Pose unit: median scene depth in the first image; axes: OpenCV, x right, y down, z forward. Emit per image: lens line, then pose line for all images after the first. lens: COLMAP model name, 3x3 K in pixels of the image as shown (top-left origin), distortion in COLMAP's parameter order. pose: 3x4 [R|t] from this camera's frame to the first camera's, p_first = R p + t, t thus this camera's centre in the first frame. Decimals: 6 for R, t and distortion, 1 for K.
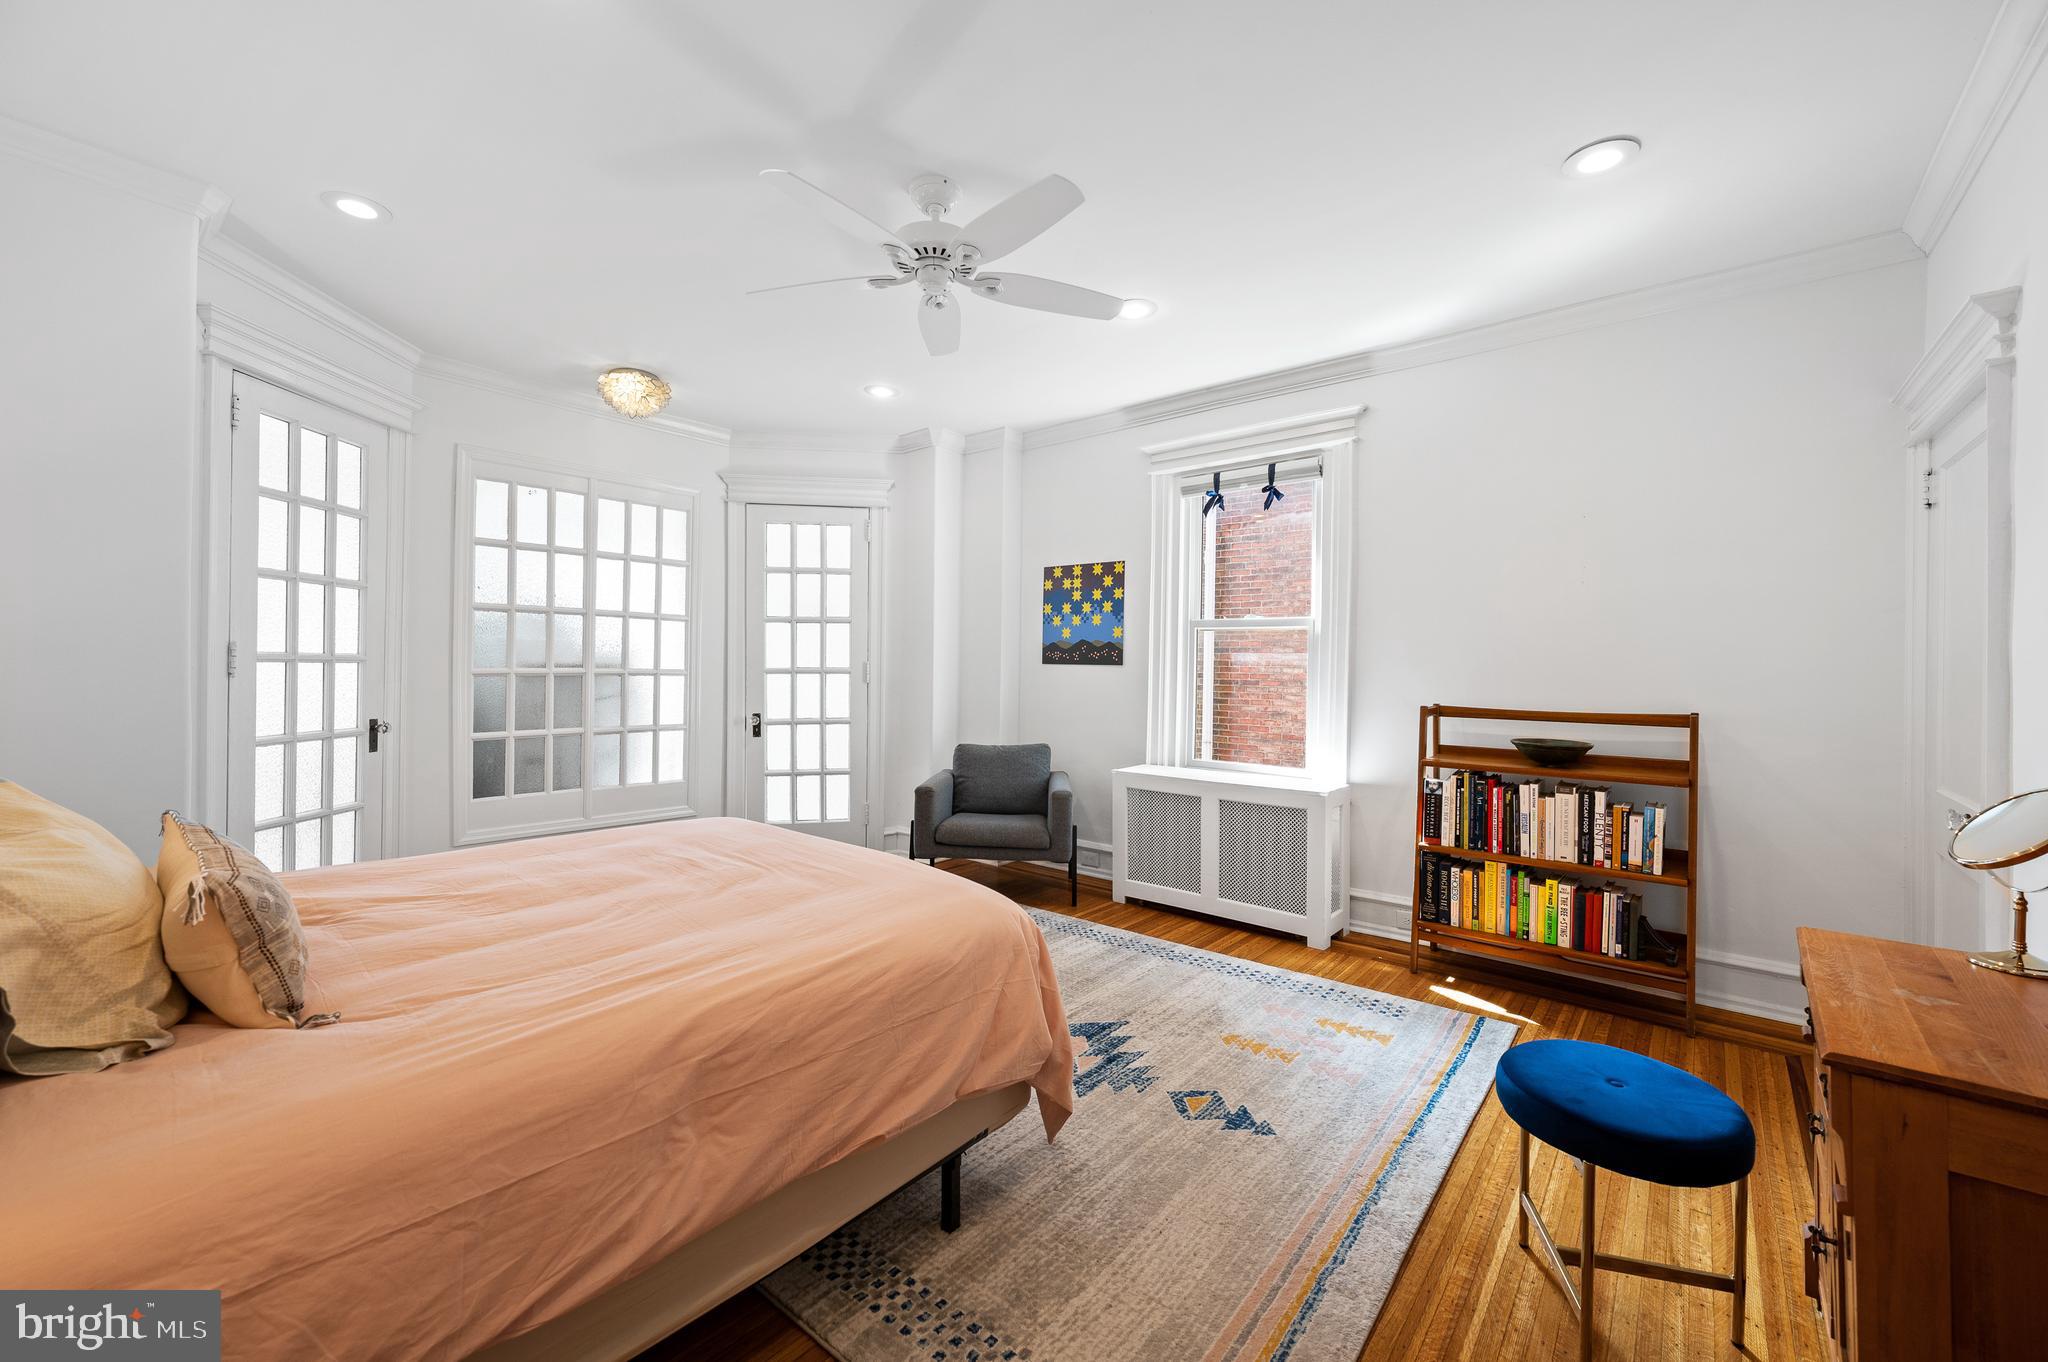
lens RADIAL K [[839.6, 0, 1027.8], [0, 839.6, 669.2], [0, 0, 1]] dist [-0.000708, 0.000120]
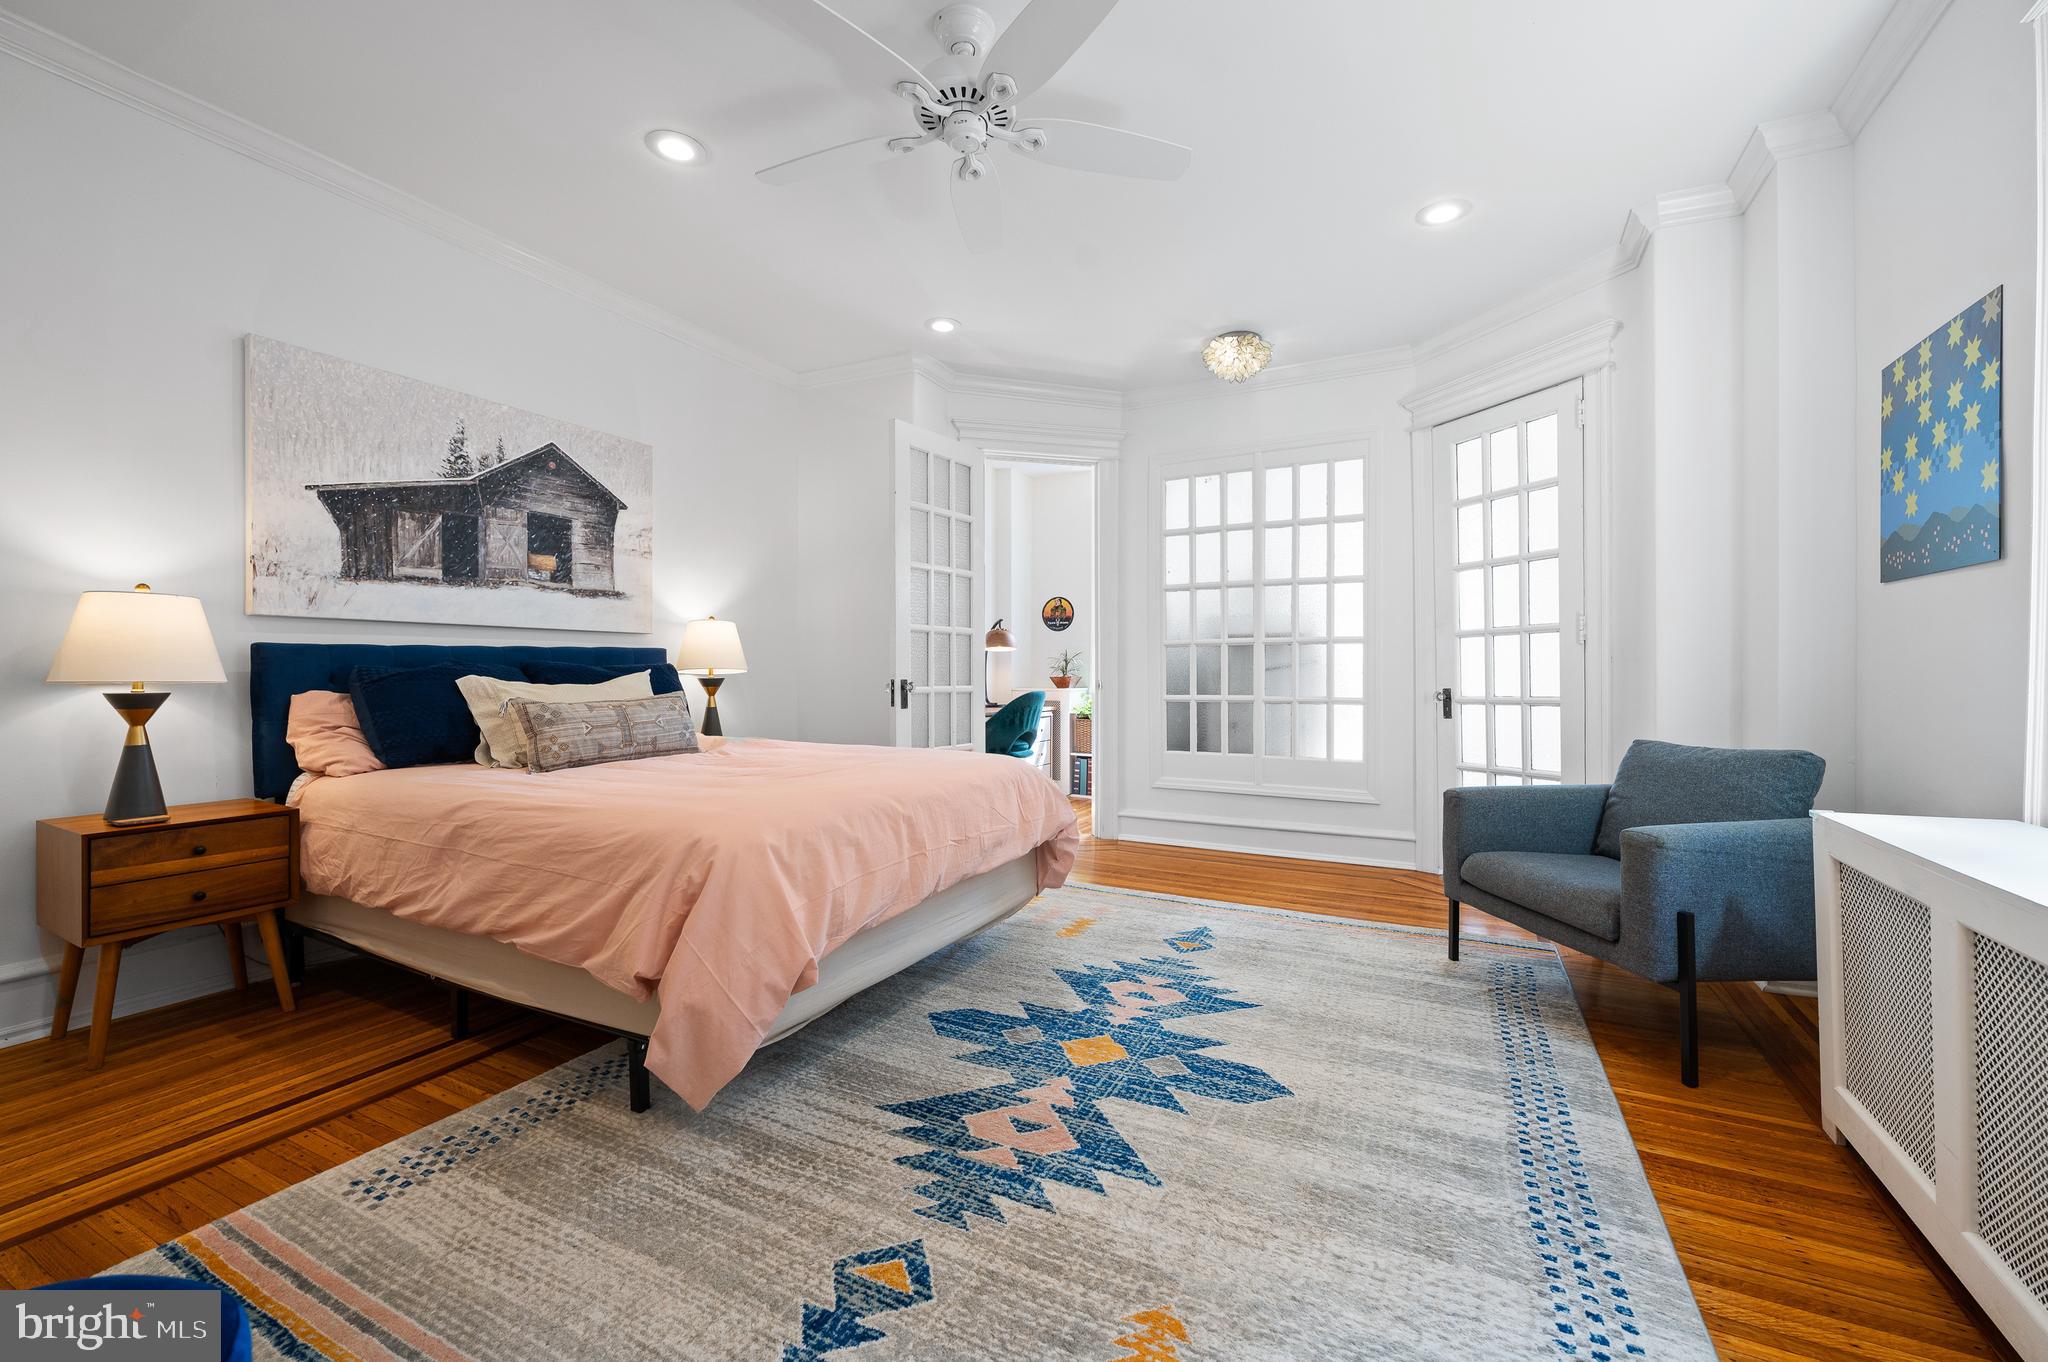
lens RADIAL K [[839.6, 0, 1026.3], [0, 839.6, 675.5], [0, 0, 1]] dist [-0.000708, 0.000120]
pose [[0.195745, -0.010390, -0.980600, 0.432974], [-0.000715, 0.999942, -0.010738, 0.057015], [0.980655, 0.002803, 0.195726, 0.530672]]
